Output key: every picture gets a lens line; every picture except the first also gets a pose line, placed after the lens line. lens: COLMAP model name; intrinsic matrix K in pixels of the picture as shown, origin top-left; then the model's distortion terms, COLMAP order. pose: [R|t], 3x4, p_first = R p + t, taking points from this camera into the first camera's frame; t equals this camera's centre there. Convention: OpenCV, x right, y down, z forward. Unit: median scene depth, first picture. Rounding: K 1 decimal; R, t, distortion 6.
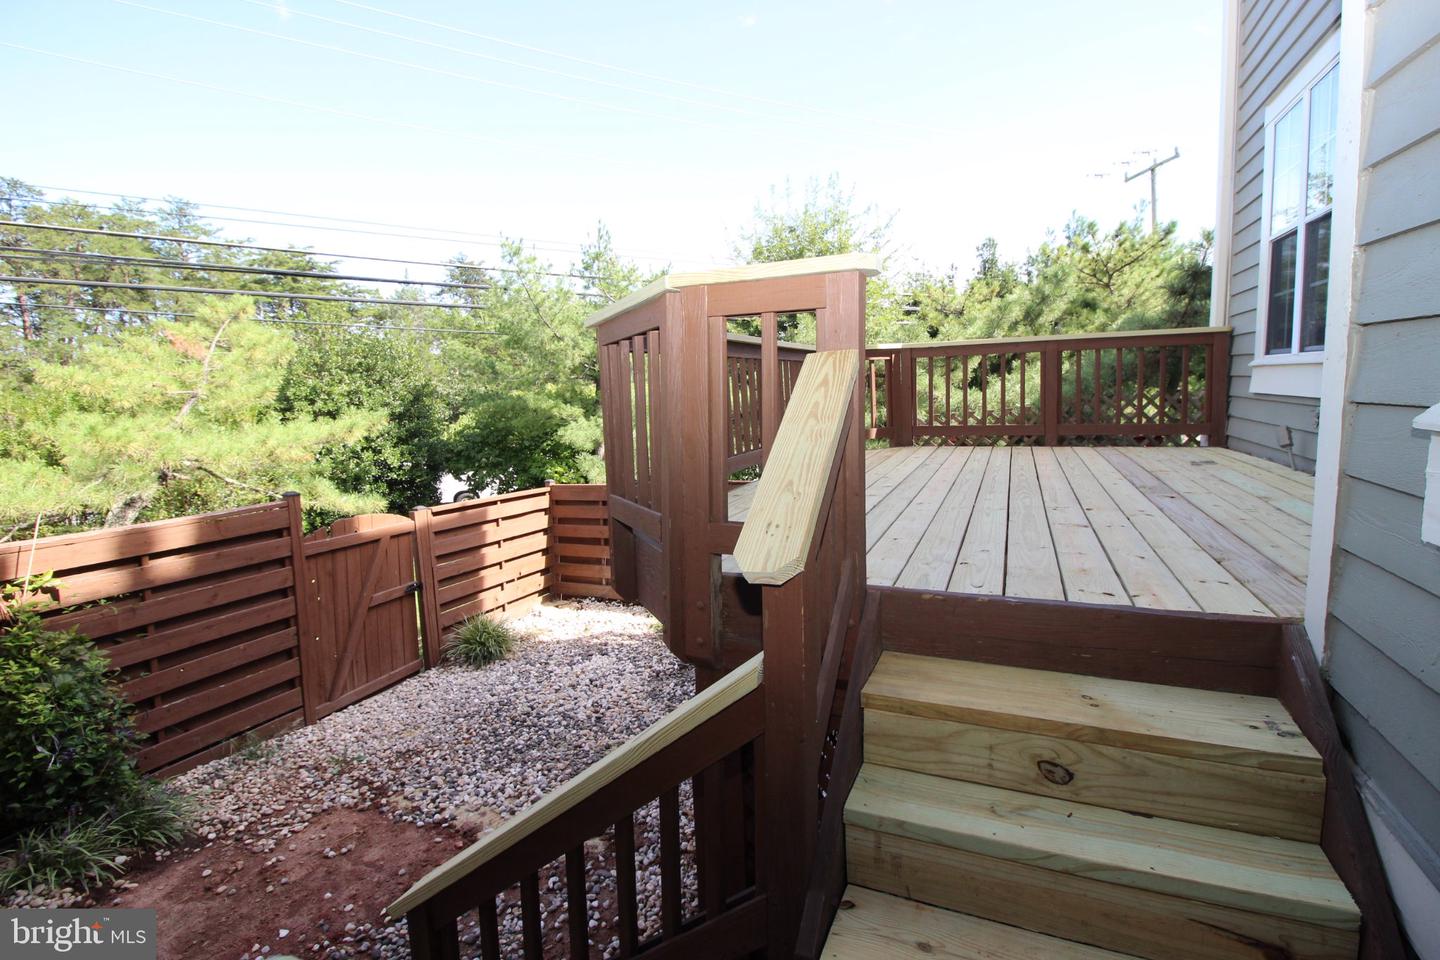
lens RADIAL K [[672.3, 0, 732.2], [0, 672.3, 455.9], [0, 0, 1]] dist [-0.005583, -0.008169]
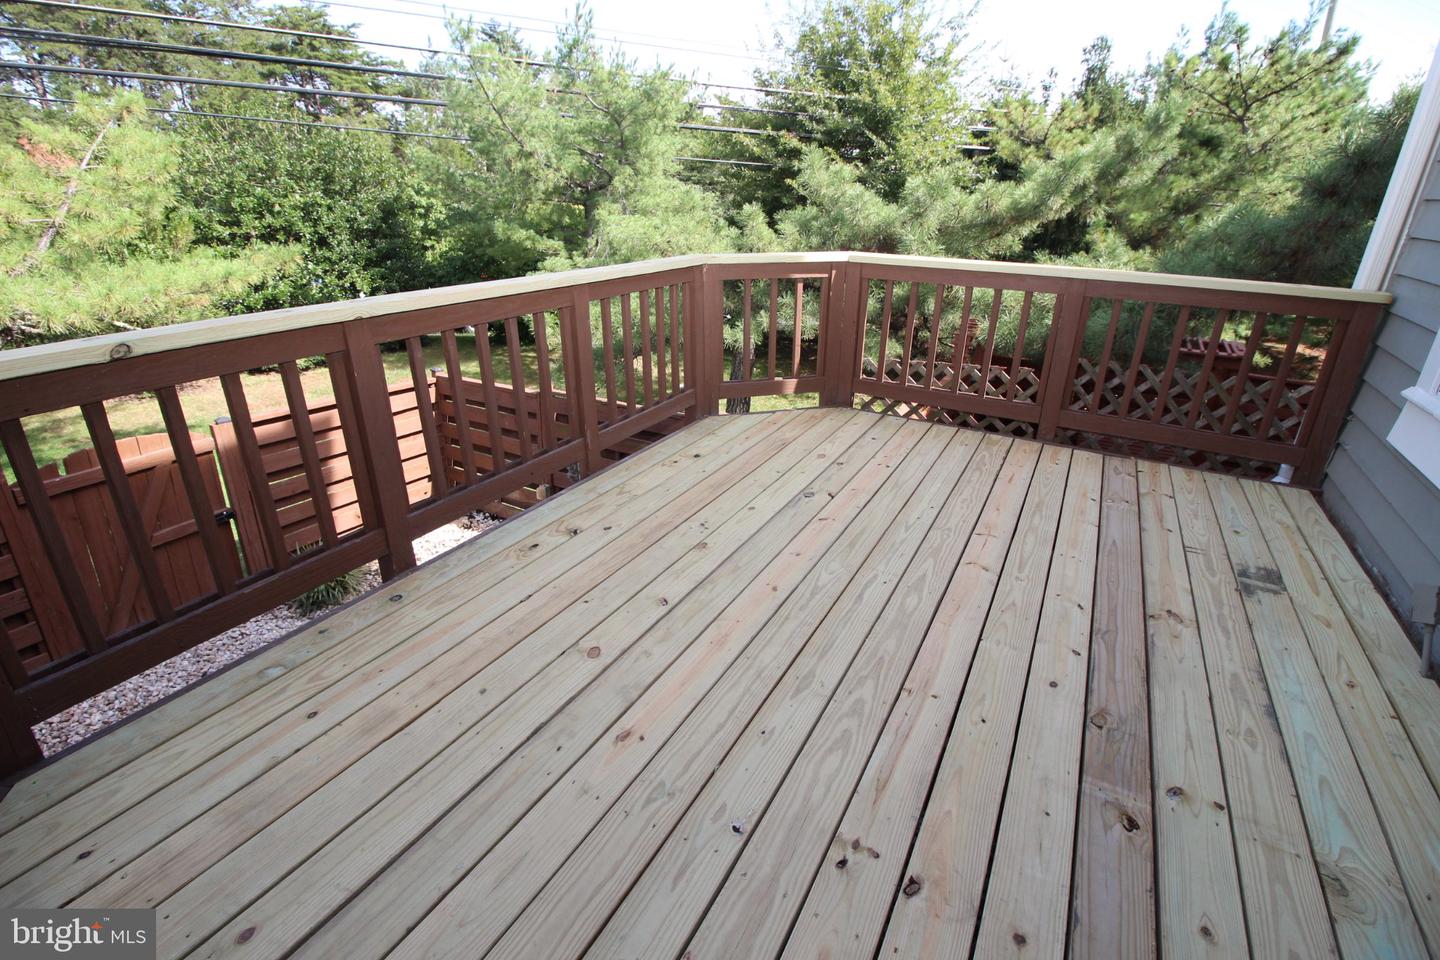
lens RADIAL K [[672.3, 0, 722.5], [0, 672.3, 468.1], [0, 0, 1]] dist [-0.005583, -0.008169]
pose [[0.992402, 0.096722, -0.076053, 0.075772], [-0.071000, 0.954982, 0.288044, -0.055864], [0.100489, -0.280455, 0.954592, 0.115550]]
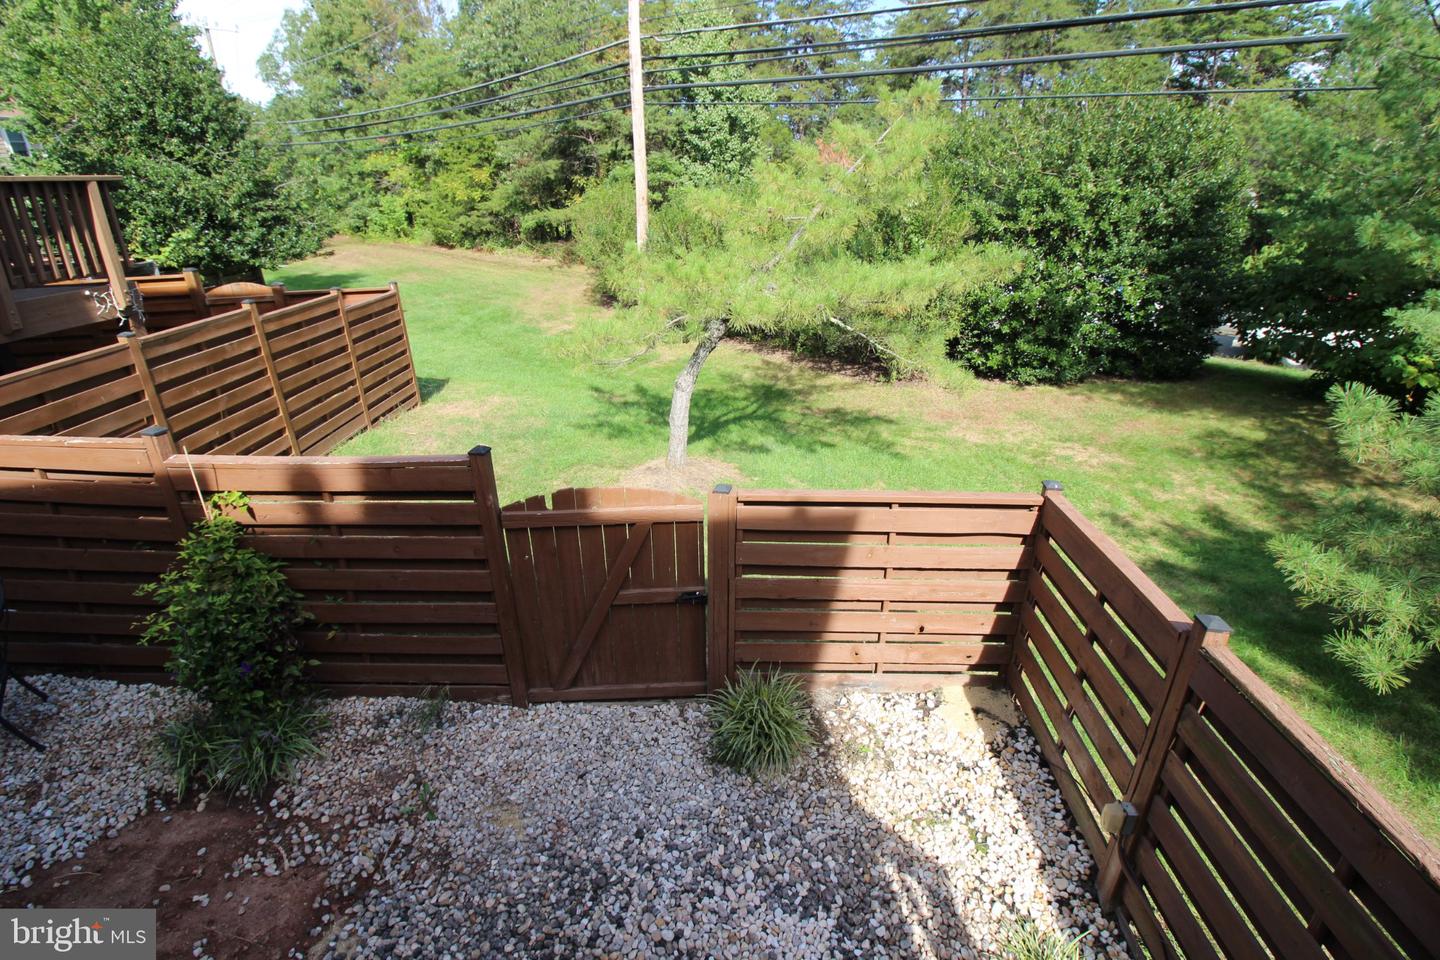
lens RADIAL K [[672.3, 0, 715.1], [0, 672.3, 470.2], [0, 0, 1]] dist [-0.005583, -0.008169]
pose [[0.361403, 0.384043, -0.849646, 0.021435], [-0.068708, 0.919729, 0.386495, -0.071986], [0.929875, -0.081304, 0.358780, 0.316339]]
